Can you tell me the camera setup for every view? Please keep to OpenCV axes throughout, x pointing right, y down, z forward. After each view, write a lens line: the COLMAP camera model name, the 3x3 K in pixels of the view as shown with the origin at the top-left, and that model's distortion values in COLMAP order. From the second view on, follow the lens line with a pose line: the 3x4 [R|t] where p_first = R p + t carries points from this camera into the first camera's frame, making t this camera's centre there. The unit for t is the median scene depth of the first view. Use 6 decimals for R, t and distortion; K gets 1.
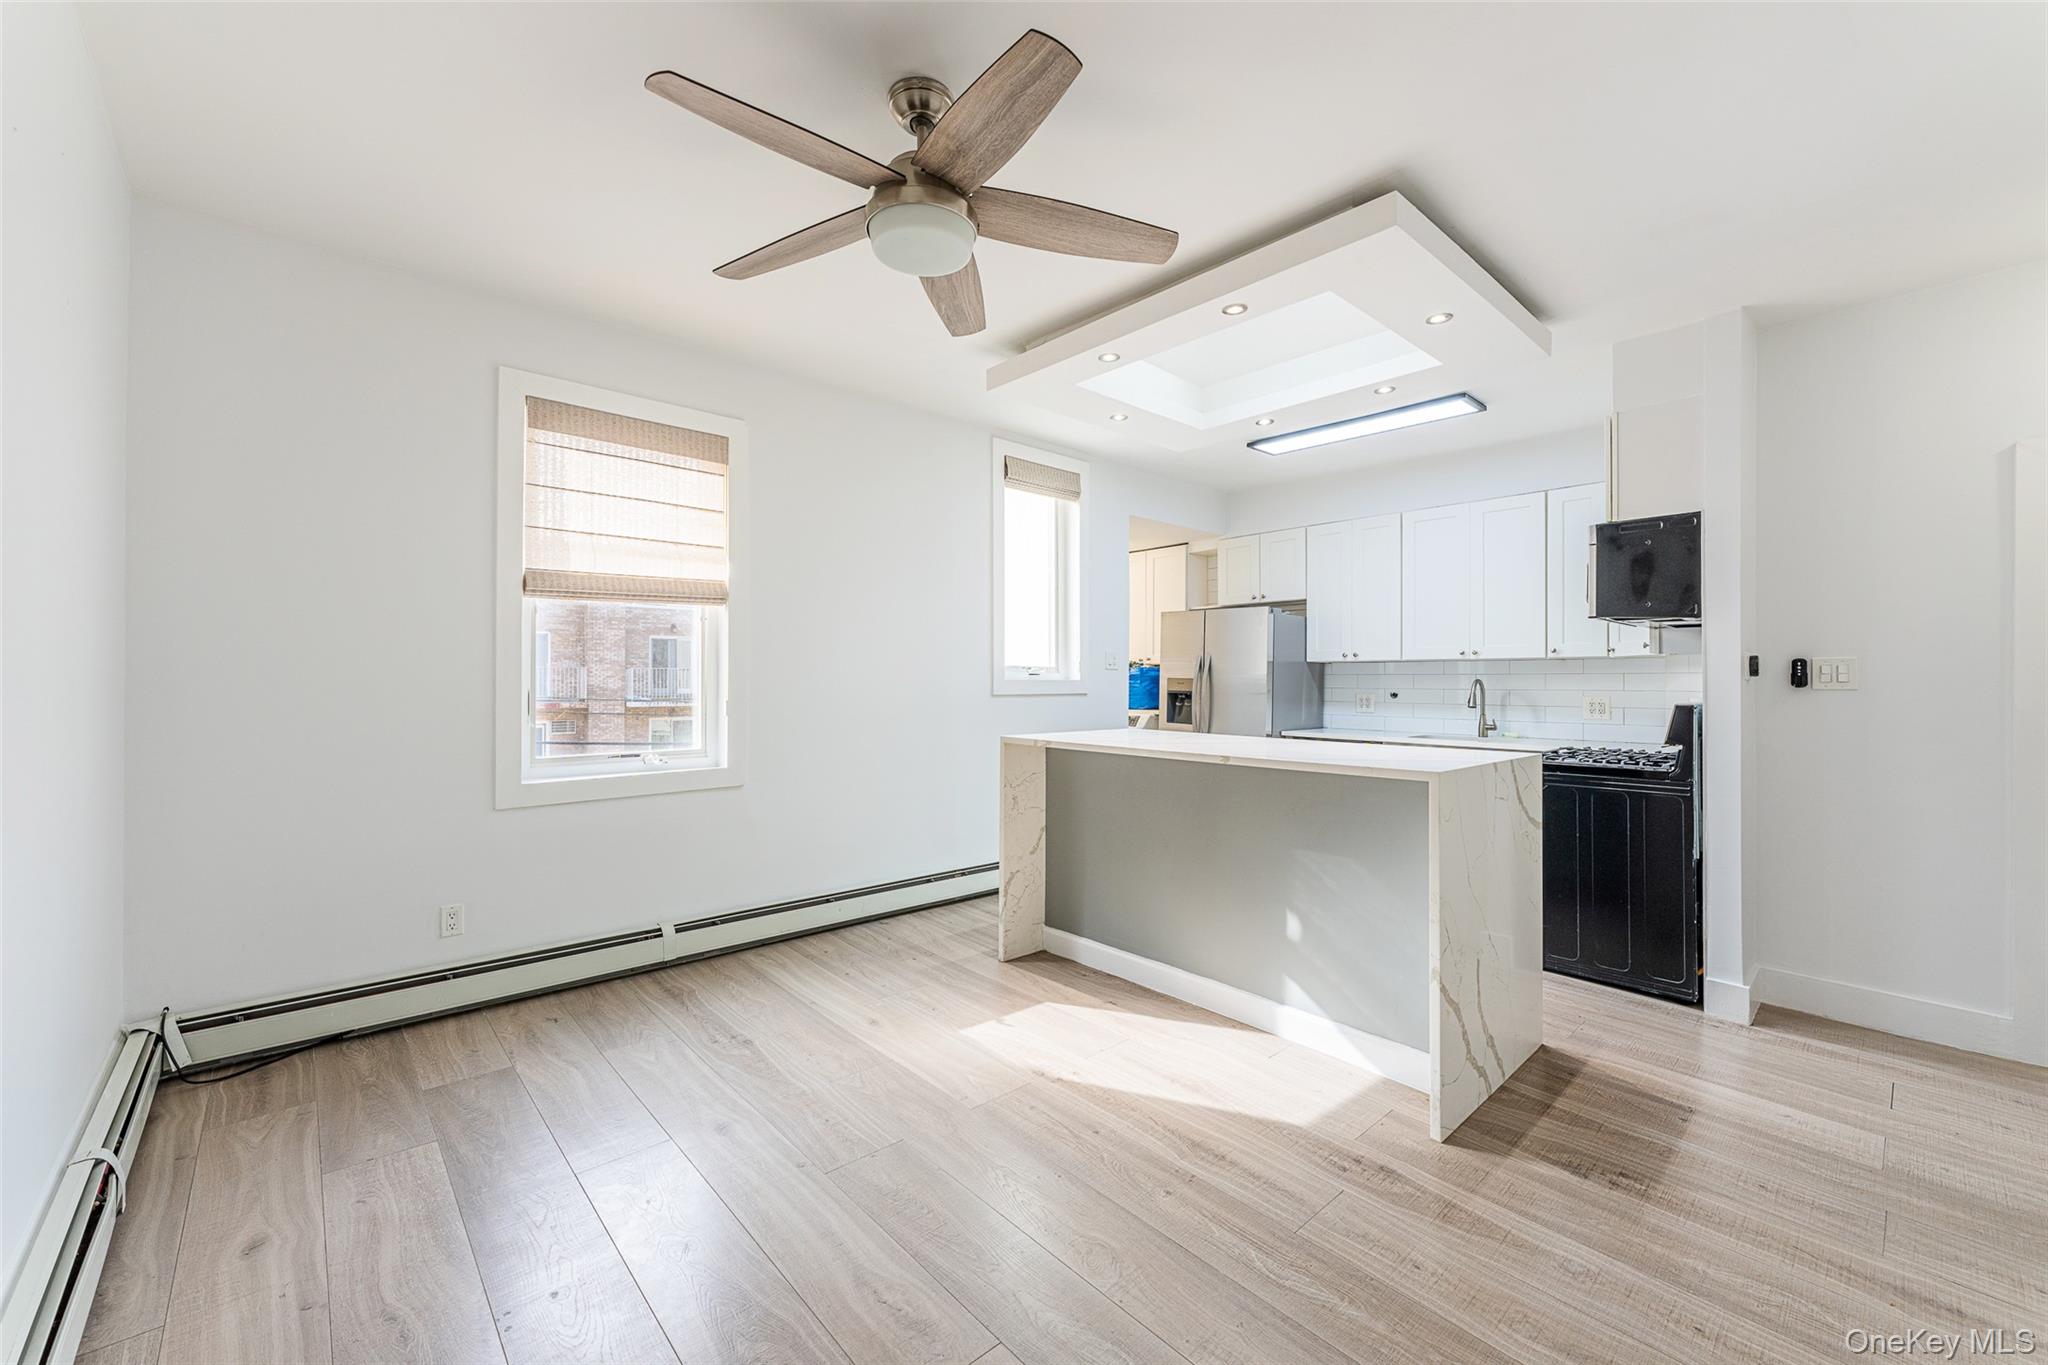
lens RADIAL K [[814.1, 0, 1024.0], [0, 814.1, 682.5], [0, 0, 1]] dist [0.000984, 0.000149]
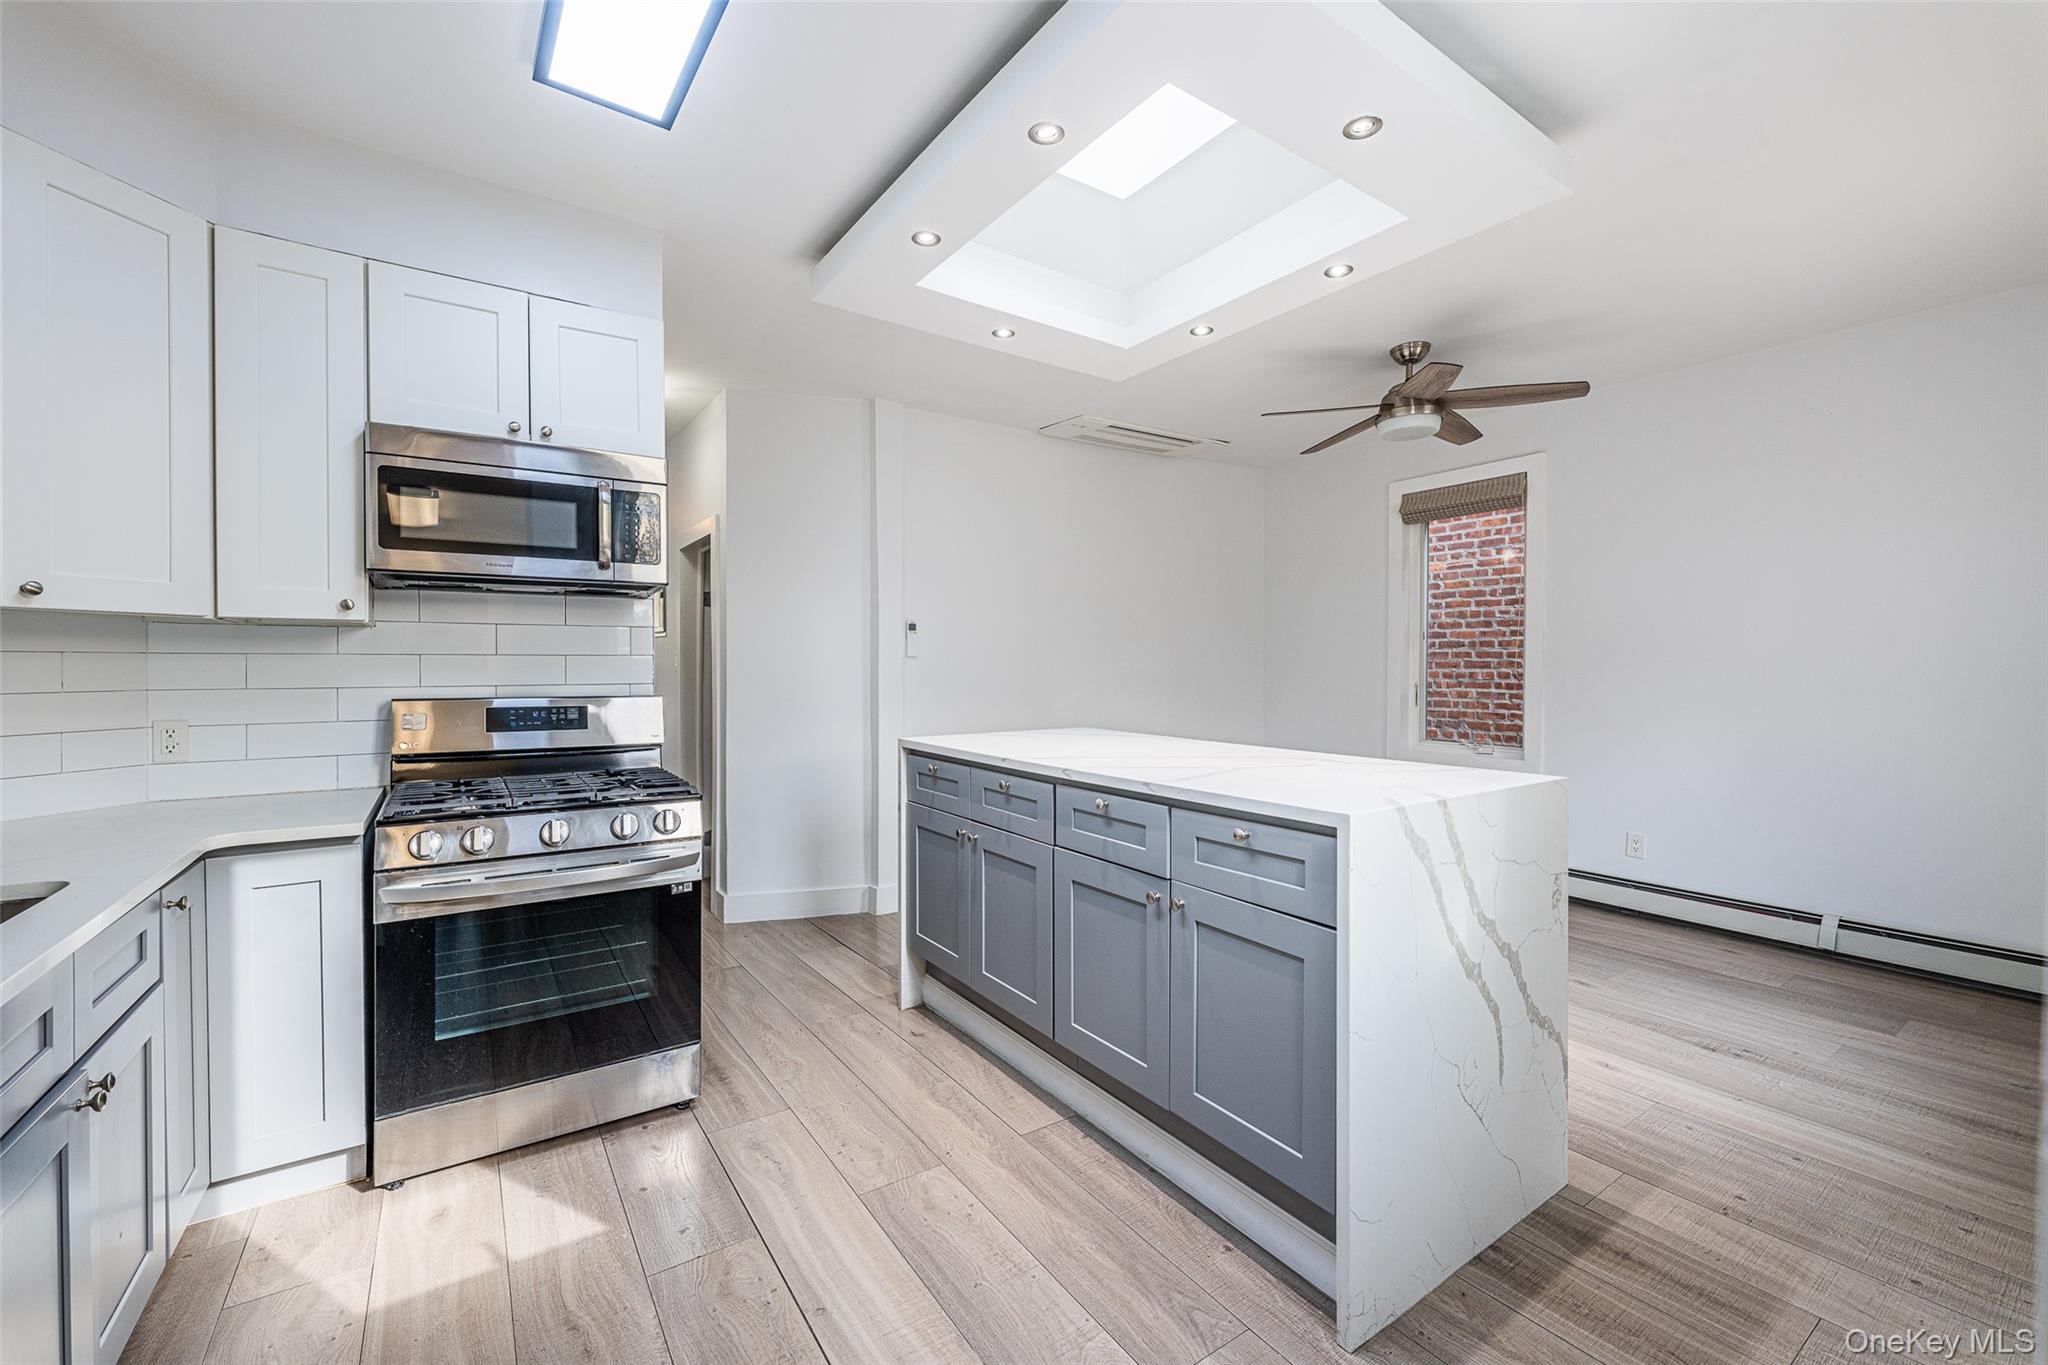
lens RADIAL K [[829.4, 0, 1024.0], [0, 829.4, 682.5], [0, 0, 1]] dist [0.002160, 0.000083]
pose [[-0.991939, -0.008377, 0.126443, 0.261102], [-0.005234, 0.999669, 0.025172, -0.008613], [-0.126612, 0.024307, -0.991654, 1.575091]]
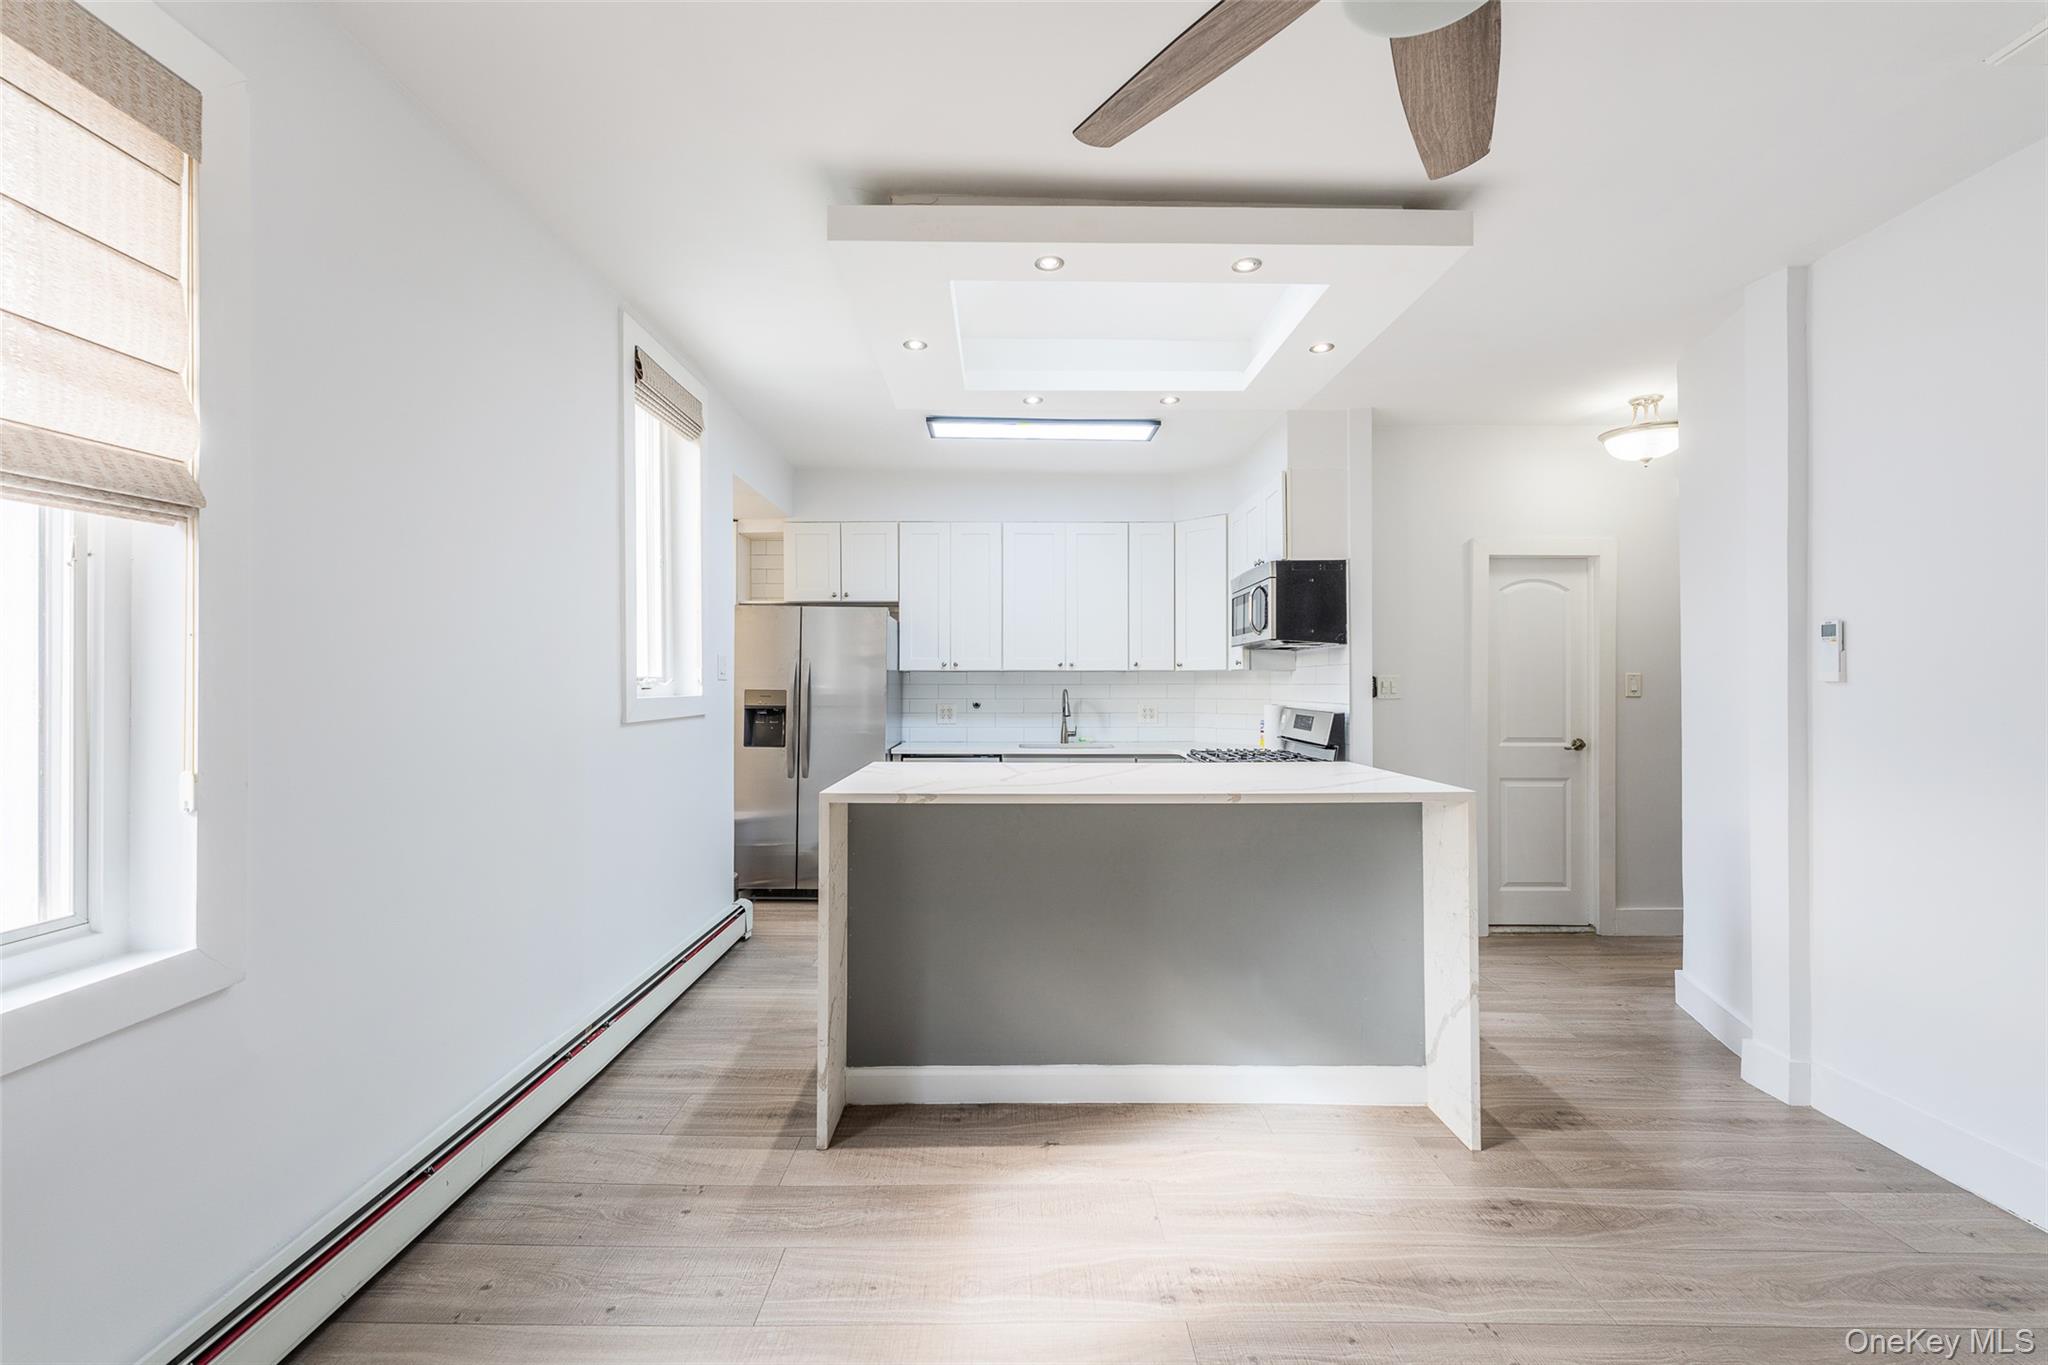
lens RADIAL K [[829.4, 0, 1024.0], [0, 829.4, 682.5], [0, 0, 1]] dist [0.002160, 0.000083]
pose [[0.662190, -0.005005, 0.749319, -0.400596], [0.005882, 0.999982, 0.001481, -0.020397], [-0.749313, 0.003427, 0.662207, 0.447384]]
